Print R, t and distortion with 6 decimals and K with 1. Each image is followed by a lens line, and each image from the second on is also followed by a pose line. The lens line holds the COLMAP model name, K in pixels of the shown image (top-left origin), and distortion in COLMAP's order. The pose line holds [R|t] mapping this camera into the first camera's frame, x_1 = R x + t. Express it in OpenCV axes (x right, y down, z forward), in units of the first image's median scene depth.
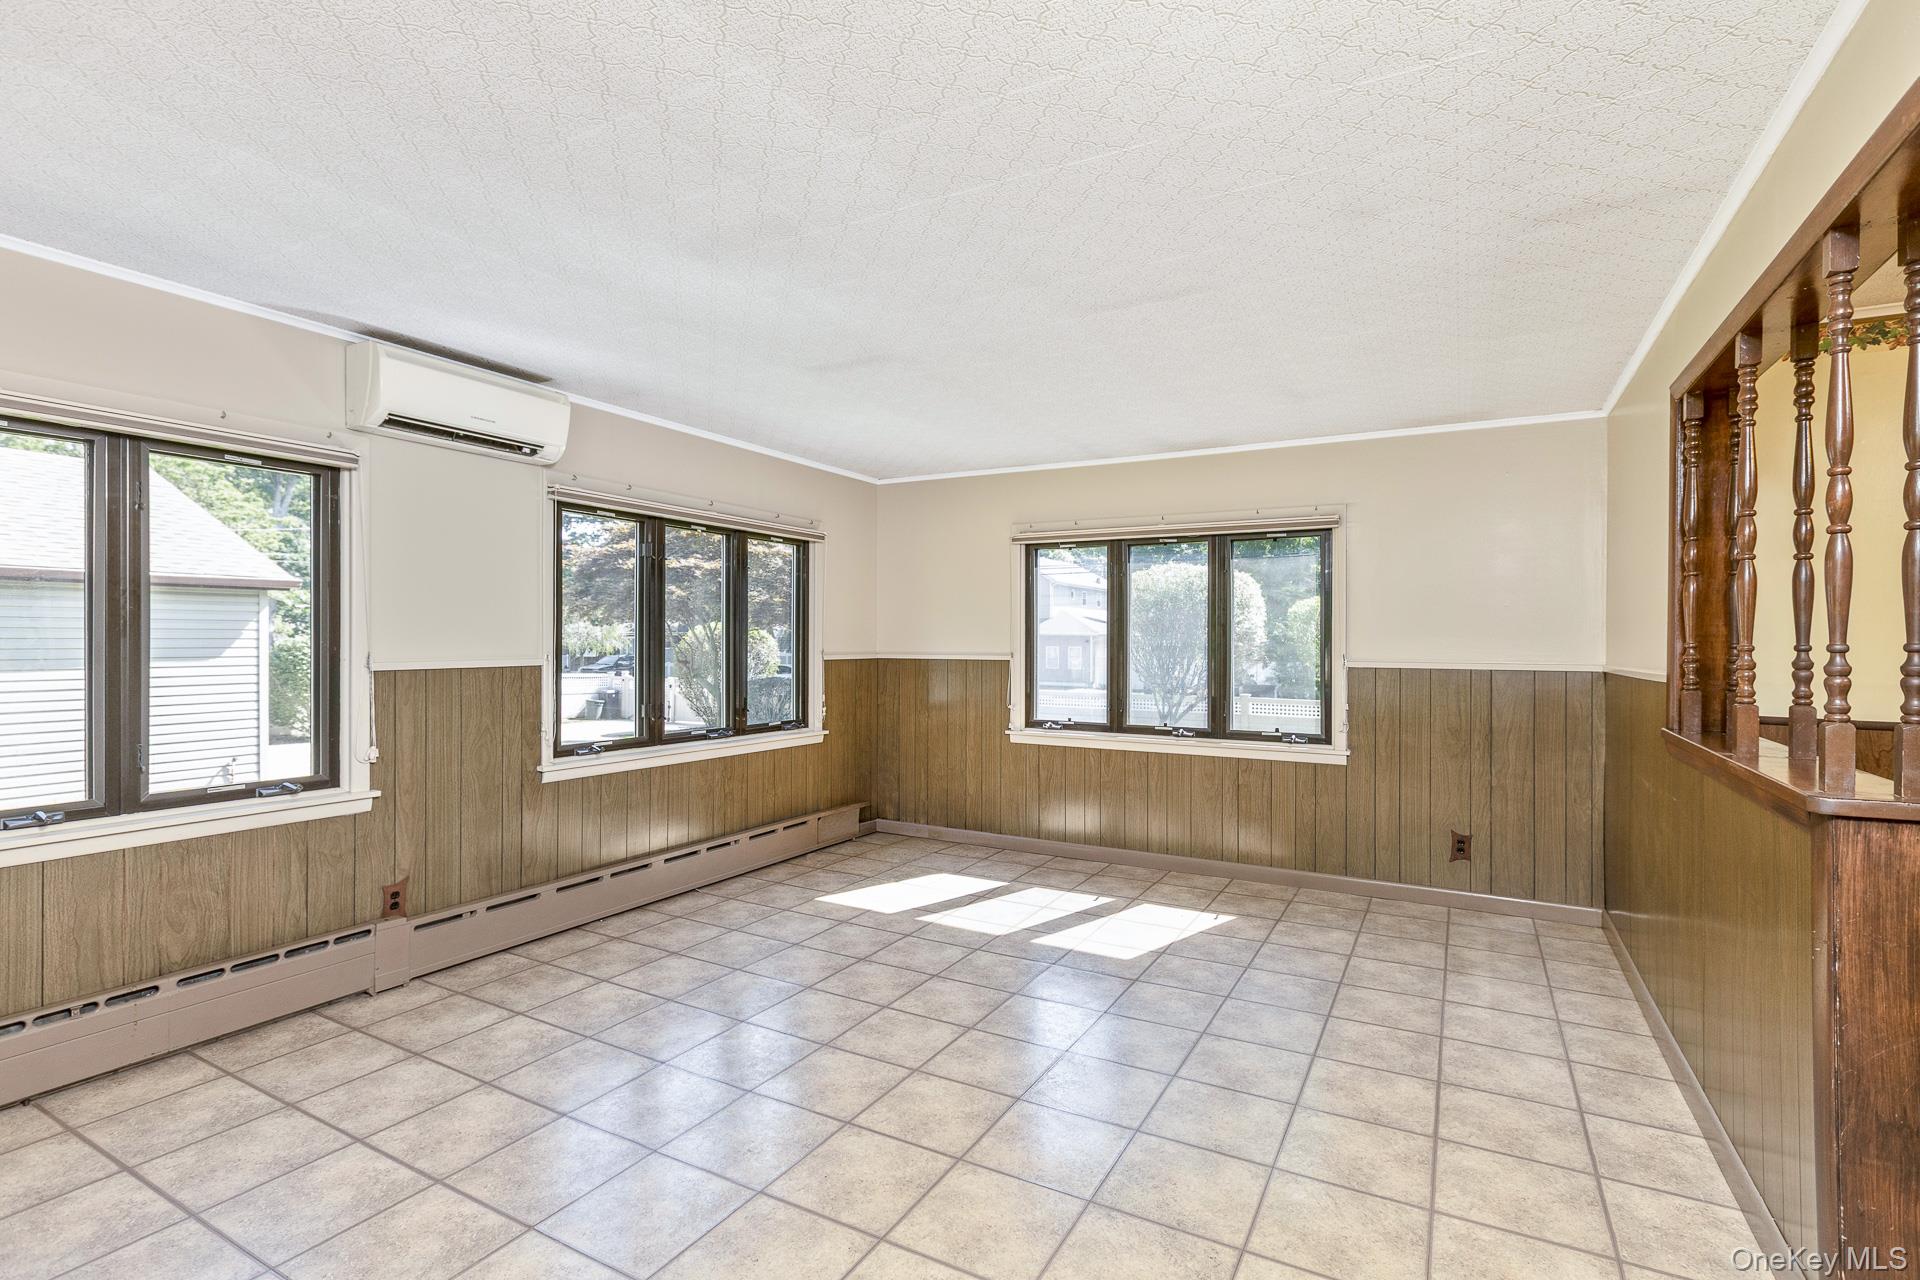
lens RADIAL K [[880.3, 0, 962.8], [0, 880.3, 635.9], [0, 0, 1]] dist [-0.003248, 0.000231]
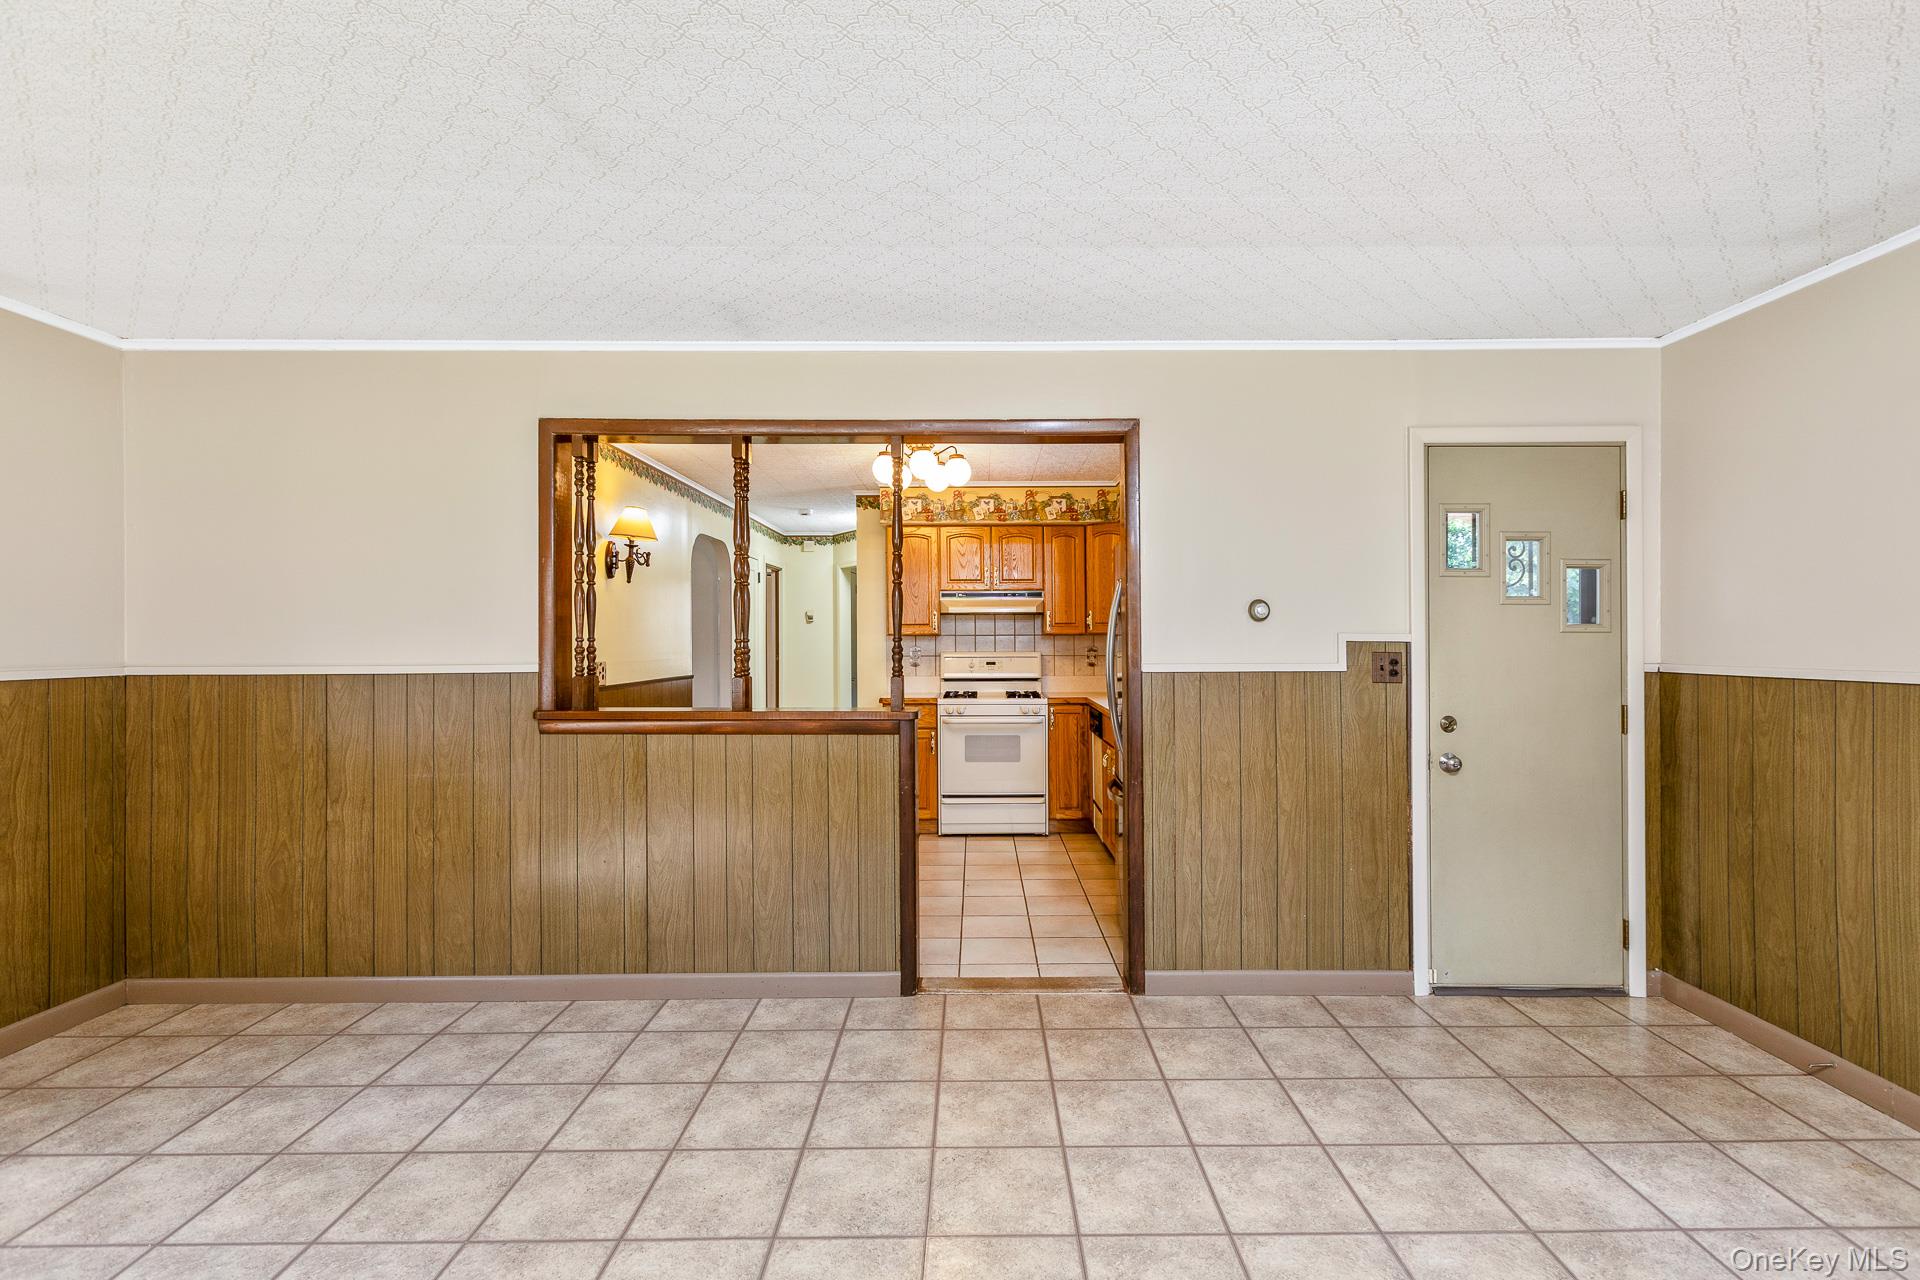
lens RADIAL K [[880.3, 0, 991.2], [0, 880.3, 766.4], [0, 0, 1]] dist [-0.003248, 0.000231]
pose [[-0.496876, -0.124844, 0.858794, -0.368951], [0.000710, 0.989539, 0.144261, 0.001447], [-0.867821, 0.072290, -0.491590, 0.788764]]
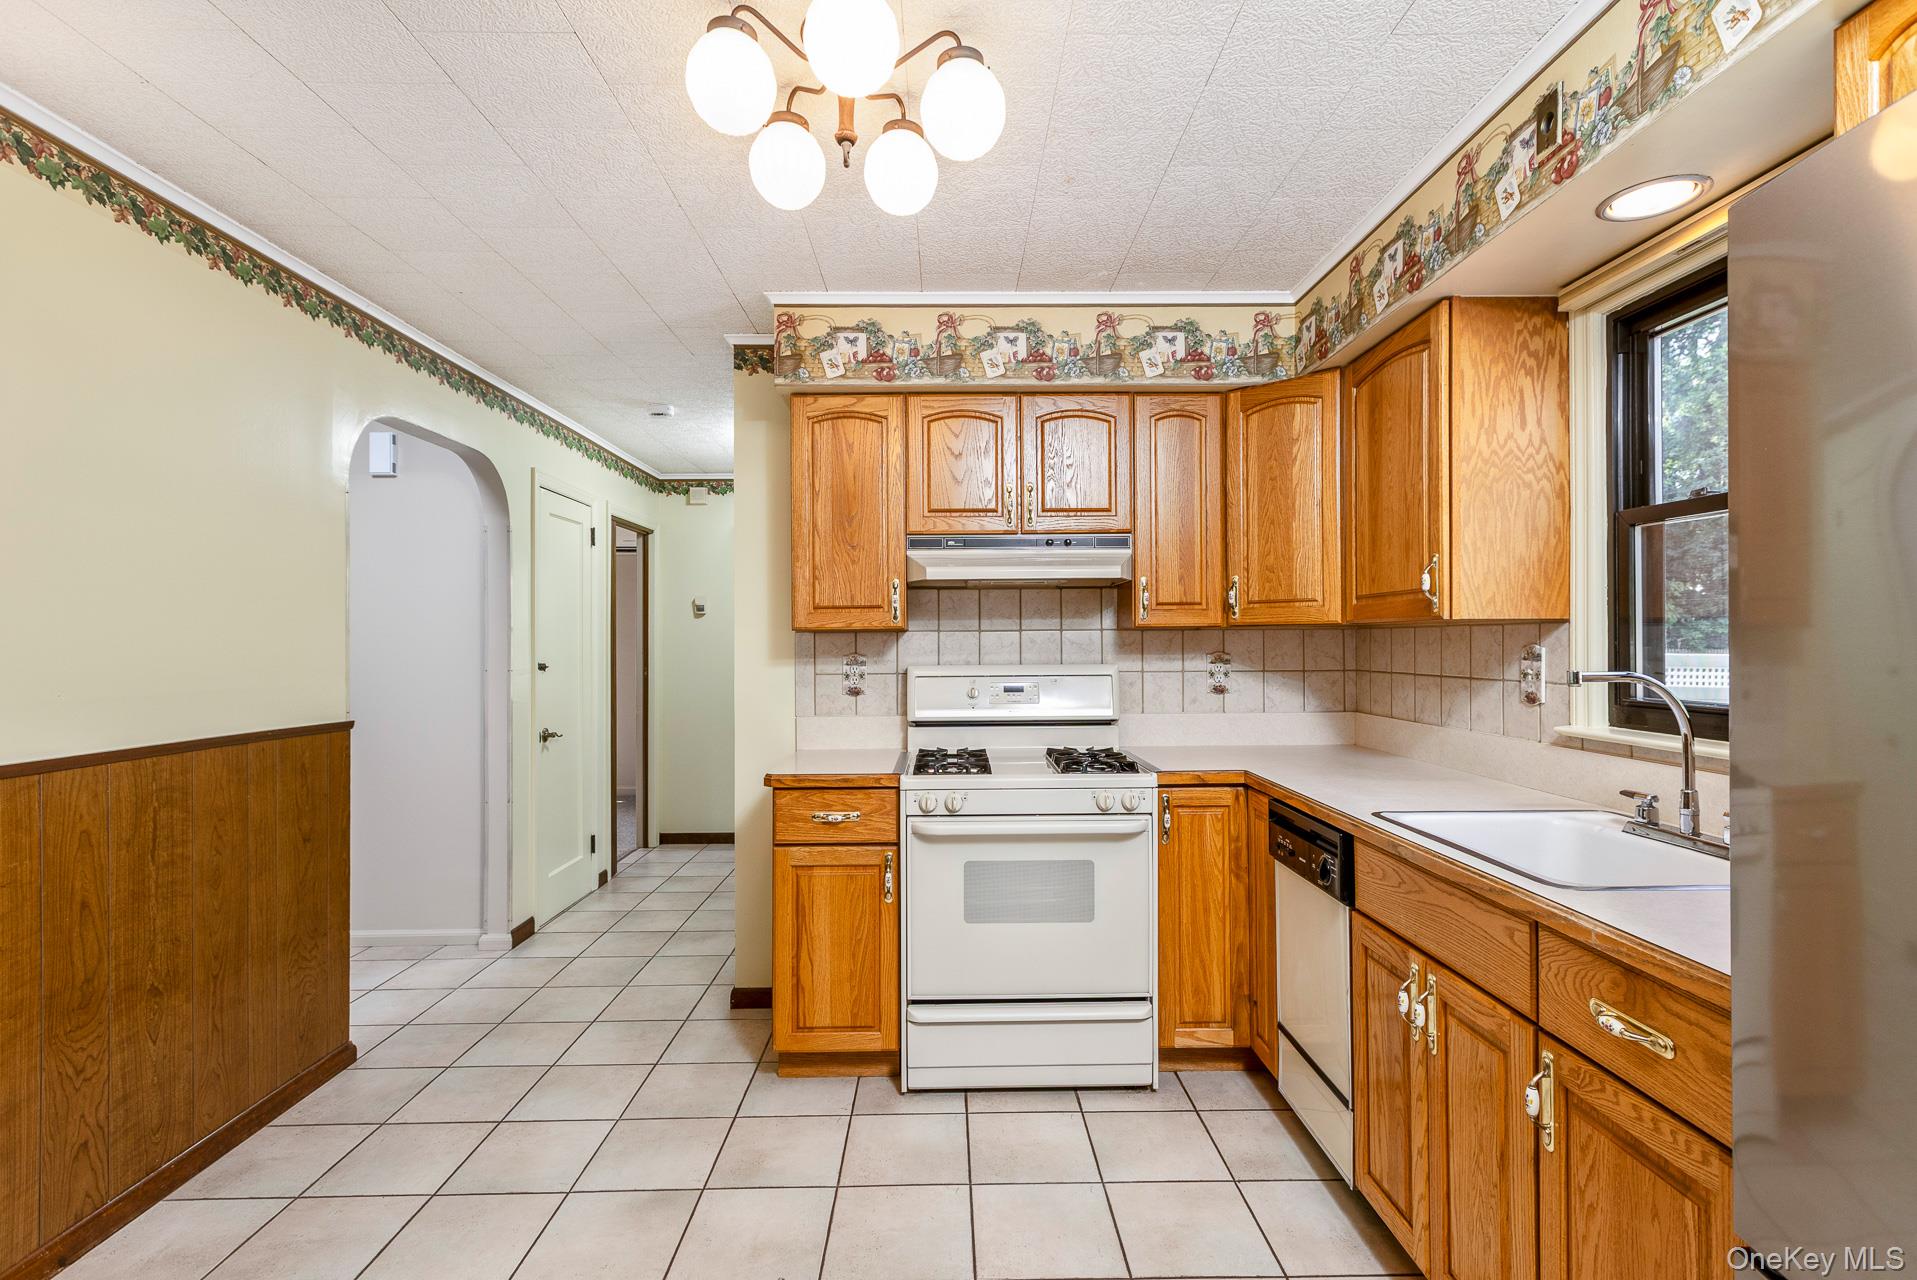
lens RADIAL K [[878.9, 0, 971.6], [0, 878.9, 636.9], [0, 0, 1]] dist [-0.003248, 0.000231]
pose [[-0.513614, 0.006498, 0.857997, 0.453715], [0.006014, 0.999974, -0.003973, 0.004860], [-0.858001, 0.003120, -0.513639, 0.381332]]
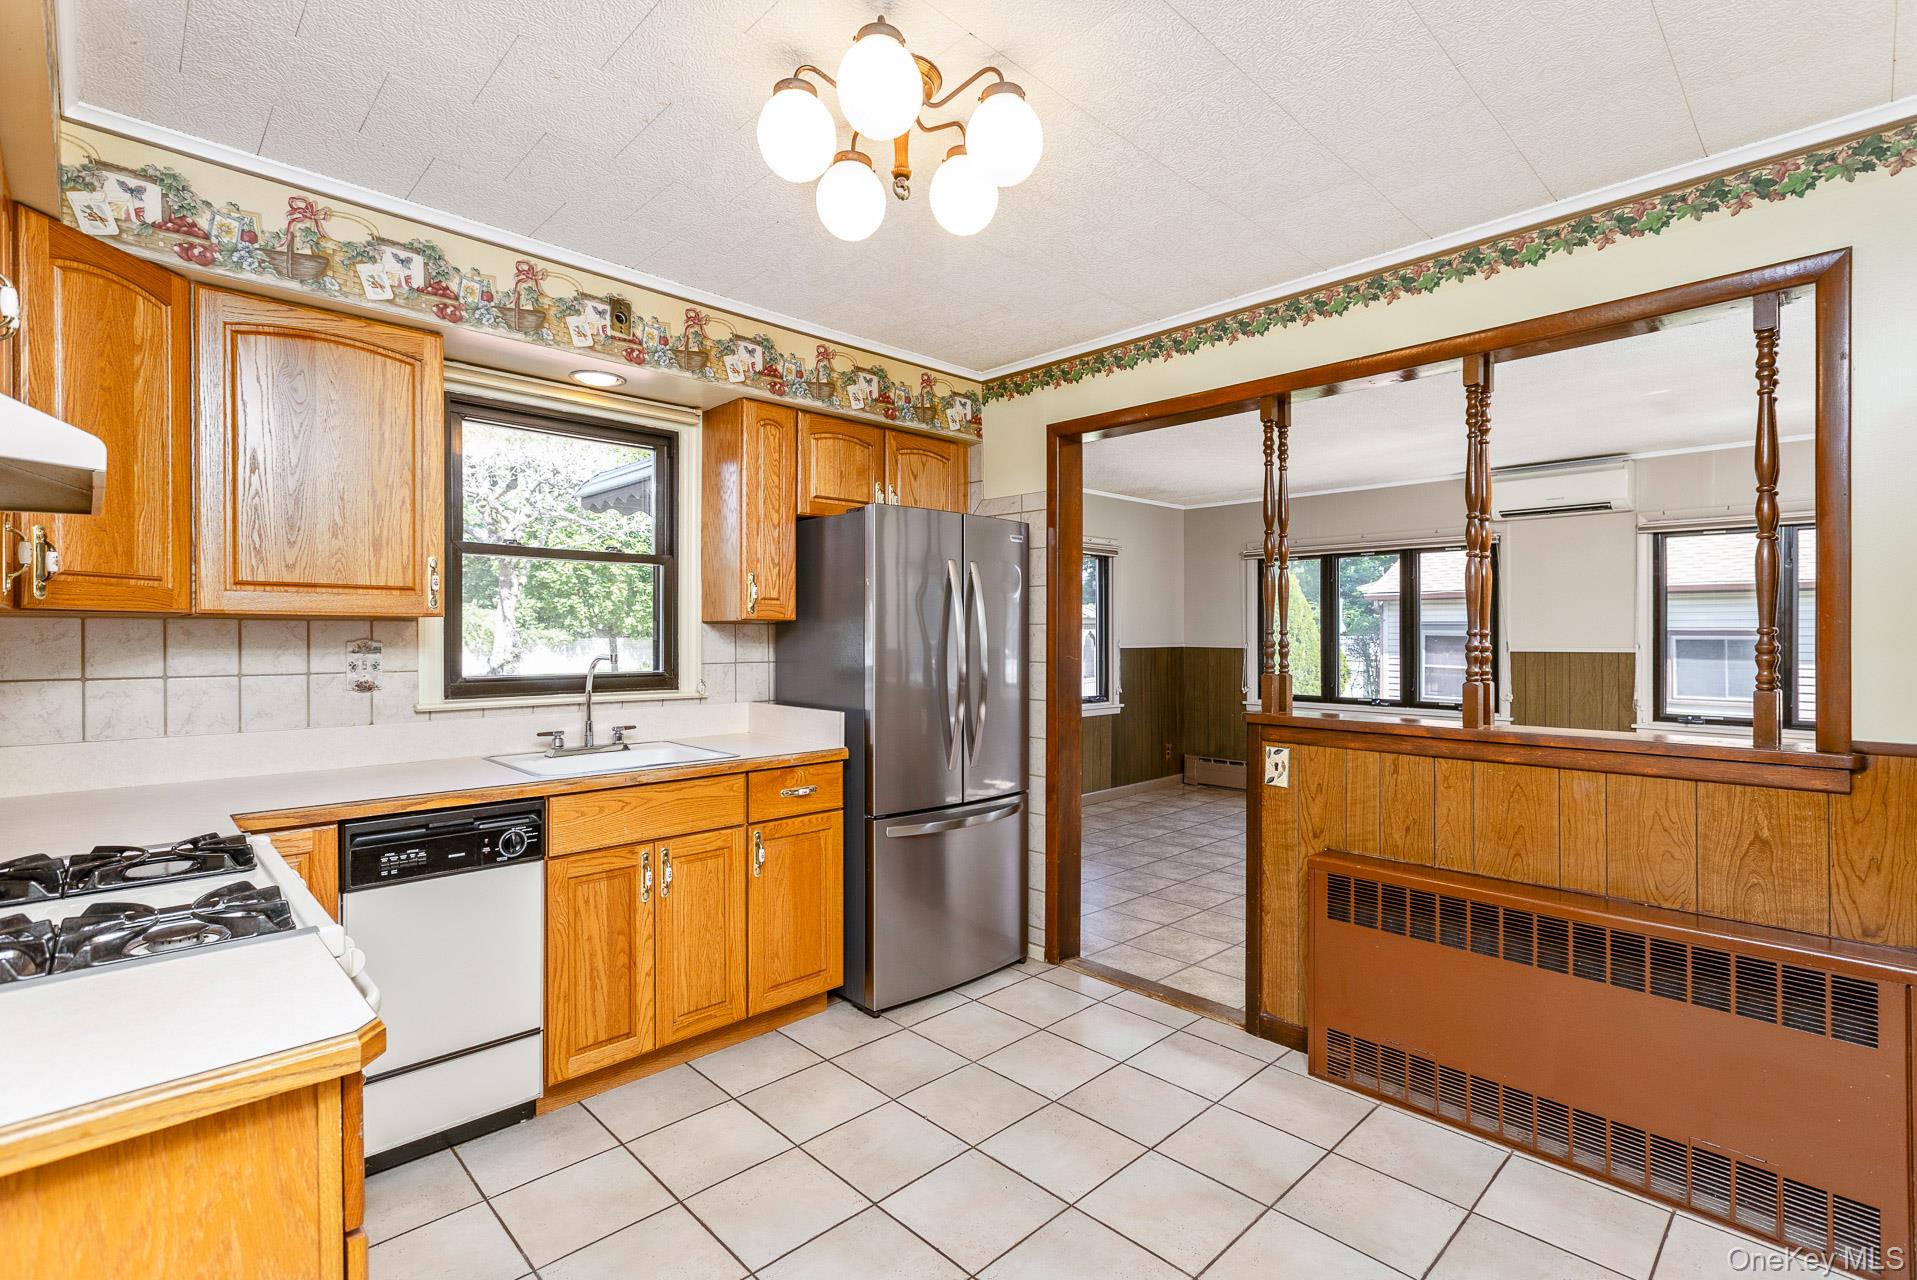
lens RADIAL K [[878.9, 0, 934.7], [0, 878.9, 638.1], [0, 0, 1]] dist [-0.003248, 0.000231]
pose [[-0.296038, 0.001041, -0.955176, 1.289837], [0.000341, 0.999999, 0.000984, 0.008458], [0.955176, -0.000034, -0.296038, 0.363927]]
